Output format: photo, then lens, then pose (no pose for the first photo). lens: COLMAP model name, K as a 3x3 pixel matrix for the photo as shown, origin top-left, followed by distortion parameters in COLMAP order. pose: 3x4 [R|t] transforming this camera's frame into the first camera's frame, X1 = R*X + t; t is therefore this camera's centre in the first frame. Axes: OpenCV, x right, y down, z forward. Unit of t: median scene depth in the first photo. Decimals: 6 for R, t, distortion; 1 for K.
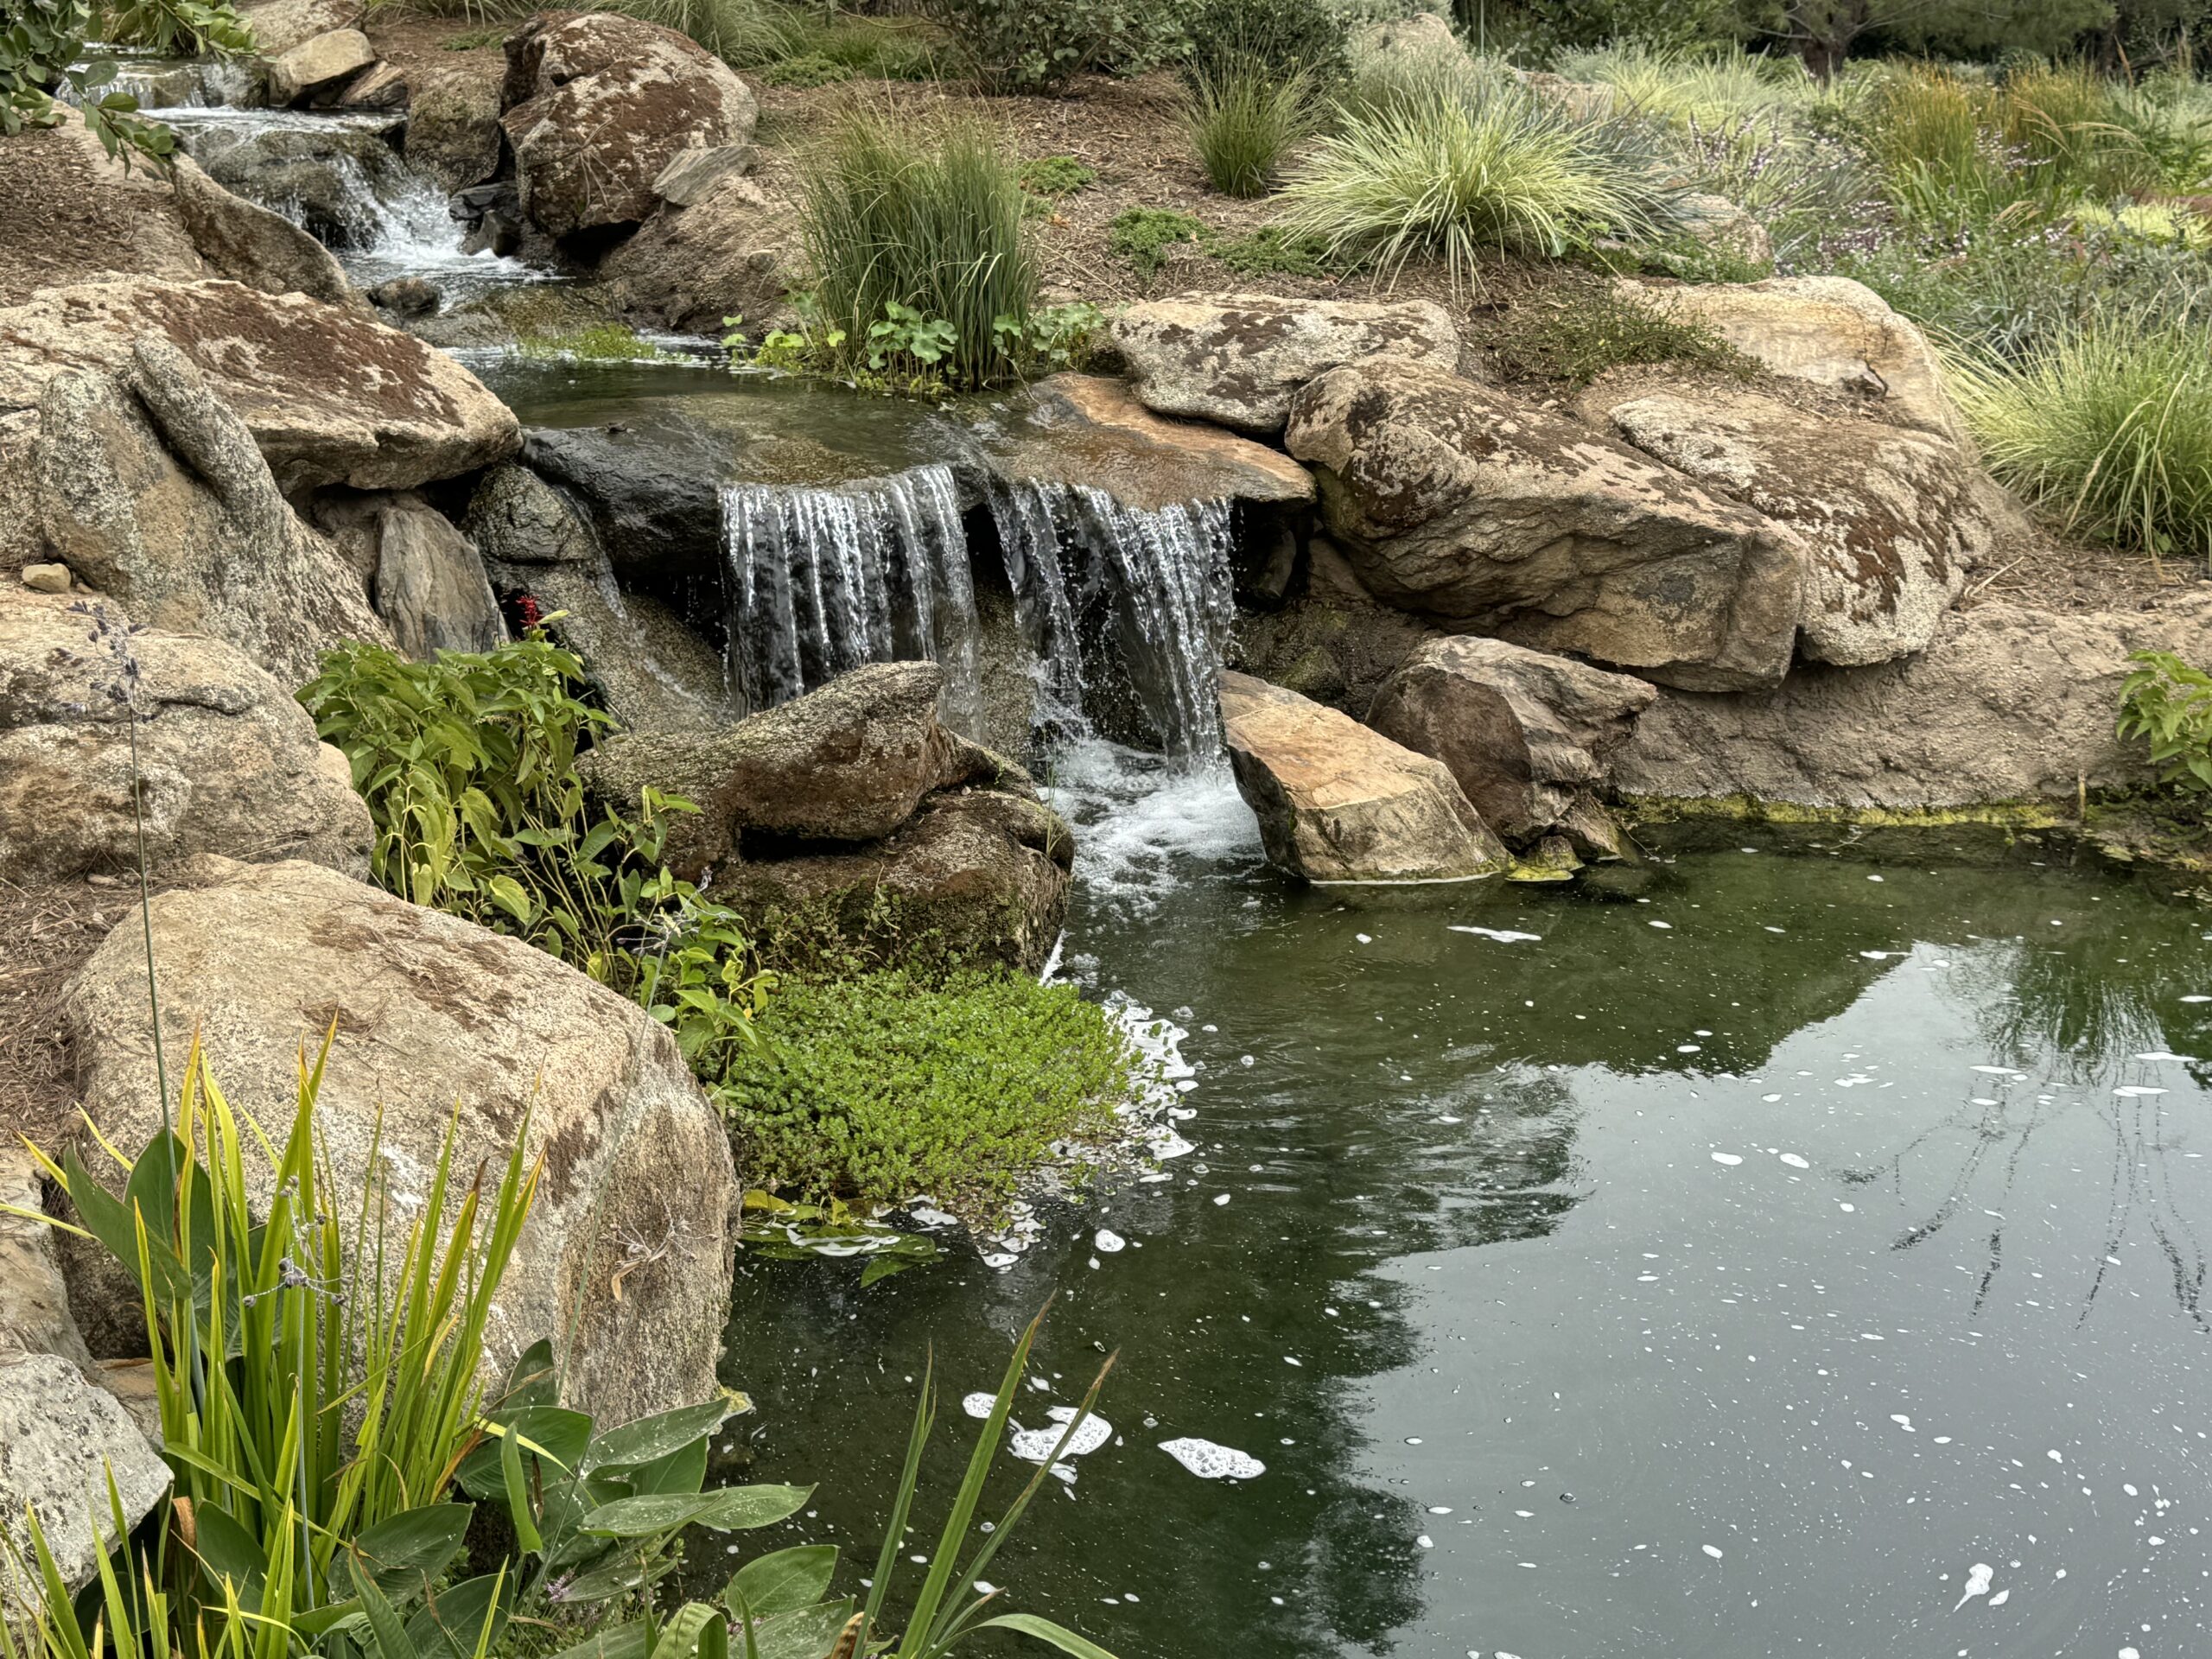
lens RADIAL K [[2769.4, 0, 1112.5], [0, 2769.4, 839.3], [0, 0, 1]] dist [0.130668, 0.000000]
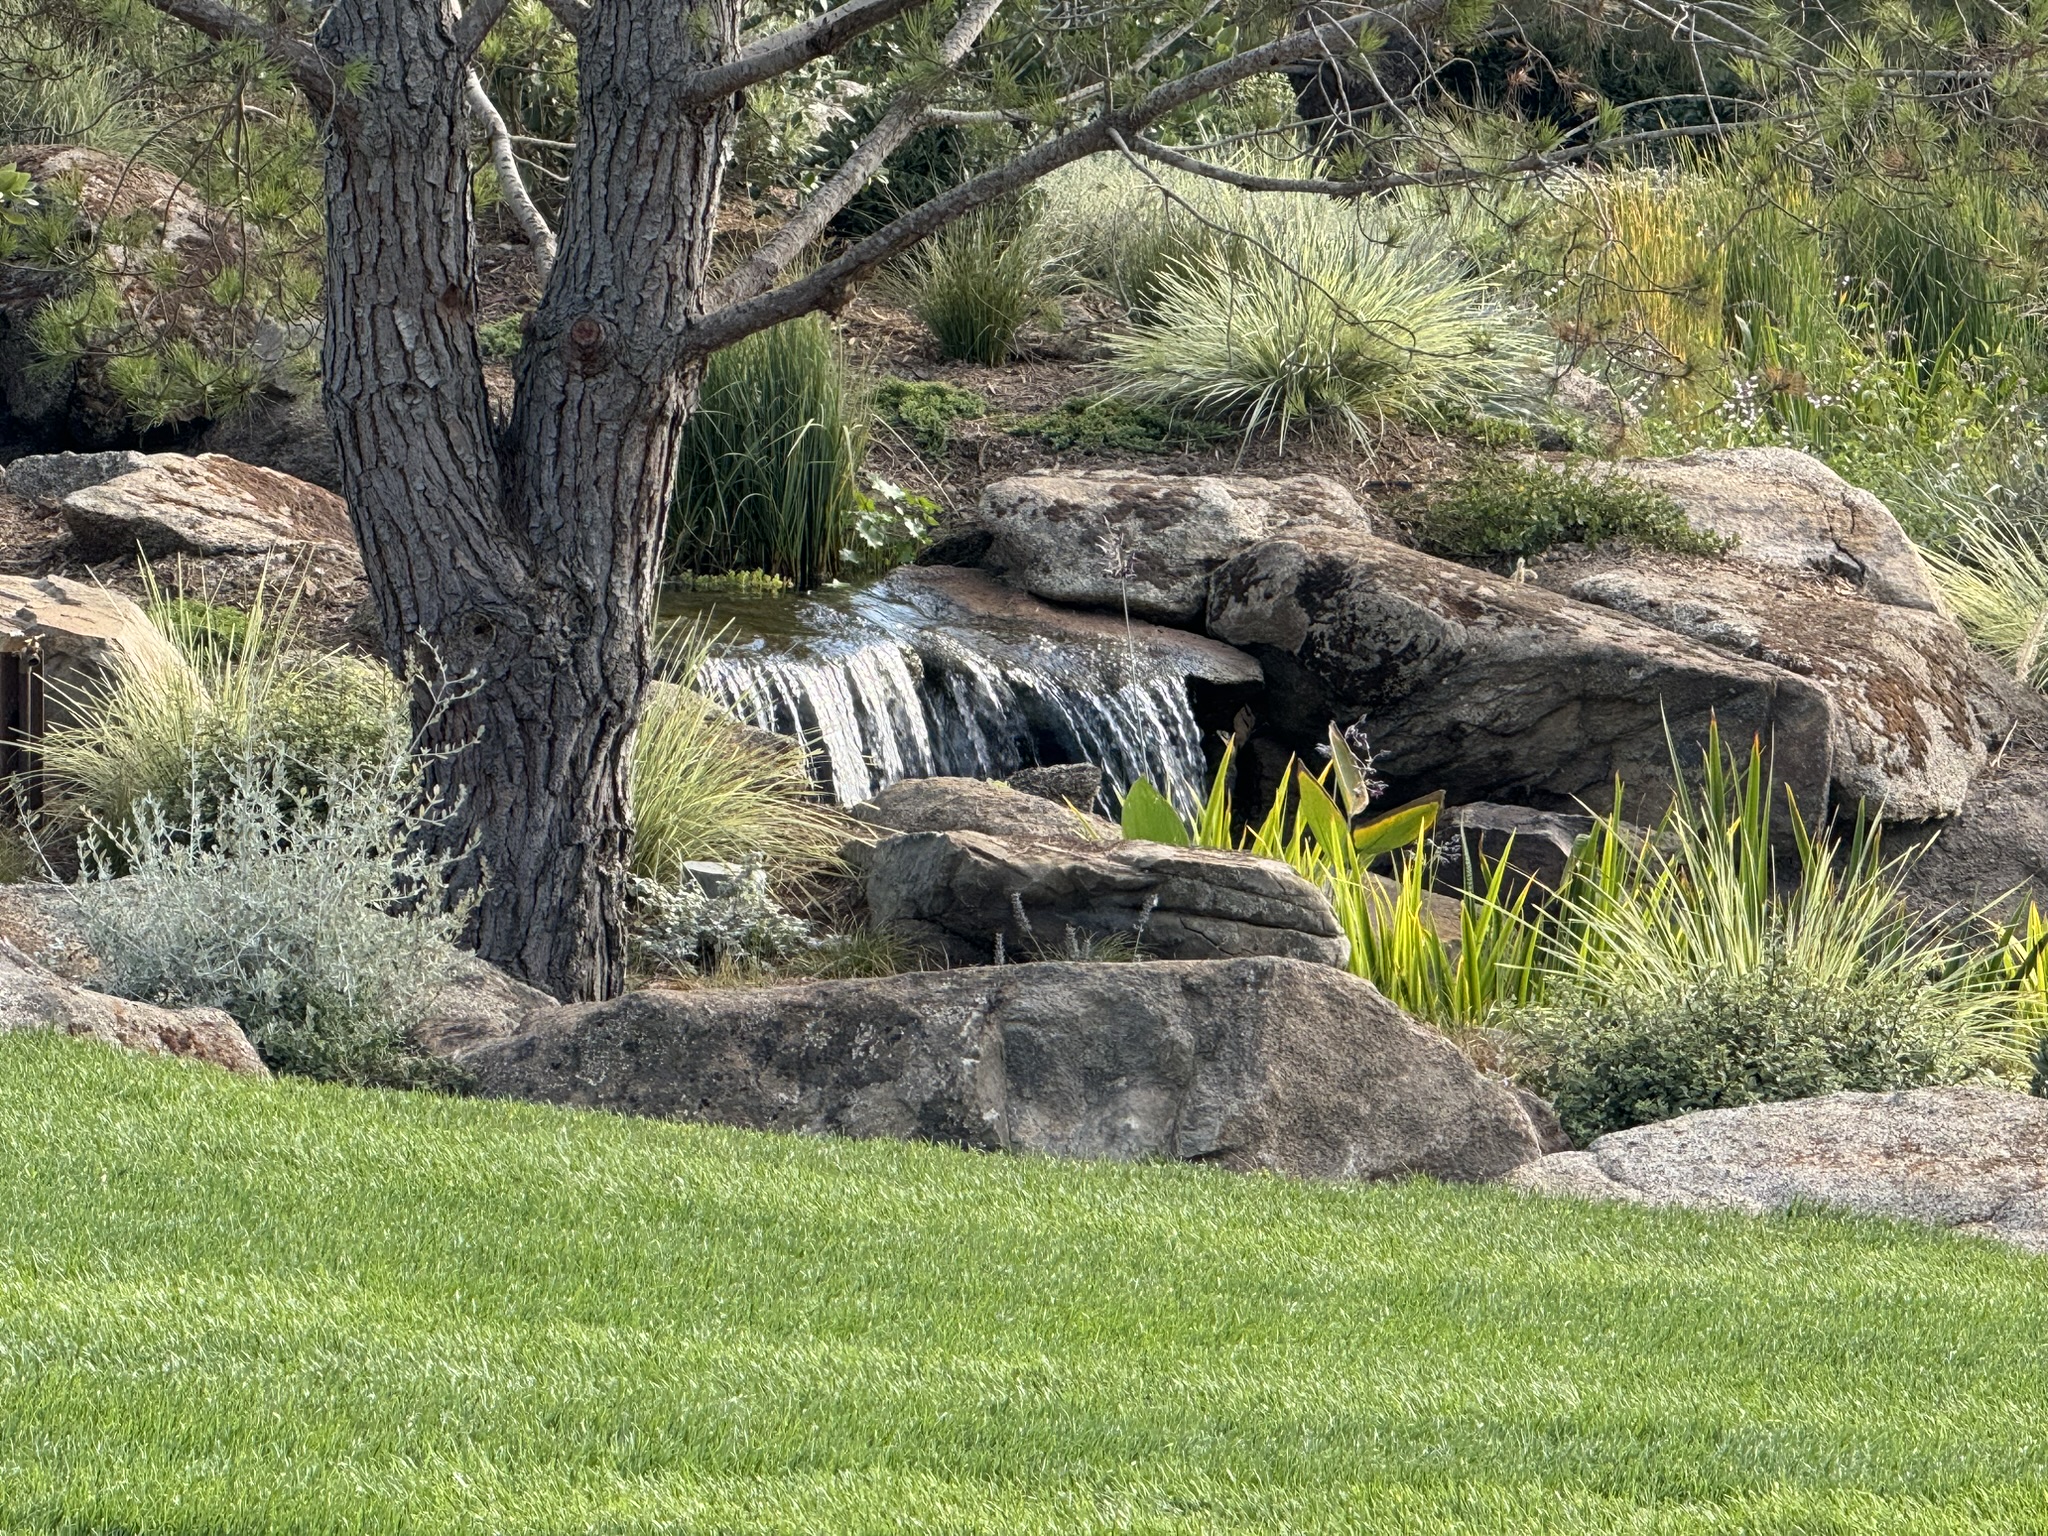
lens RADIAL K [[13186.7, 0, 1023.6], [0, 13186.7, 767.2], [0, 0, 1]] dist [0.207699, 0.000000]
pose [[0.967239, -0.030527, 0.252027, -1.040198], [0.084205, 0.975122, -0.205054, 0.740577], [-0.239497, 0.219558, 0.945746, -2.864250]]
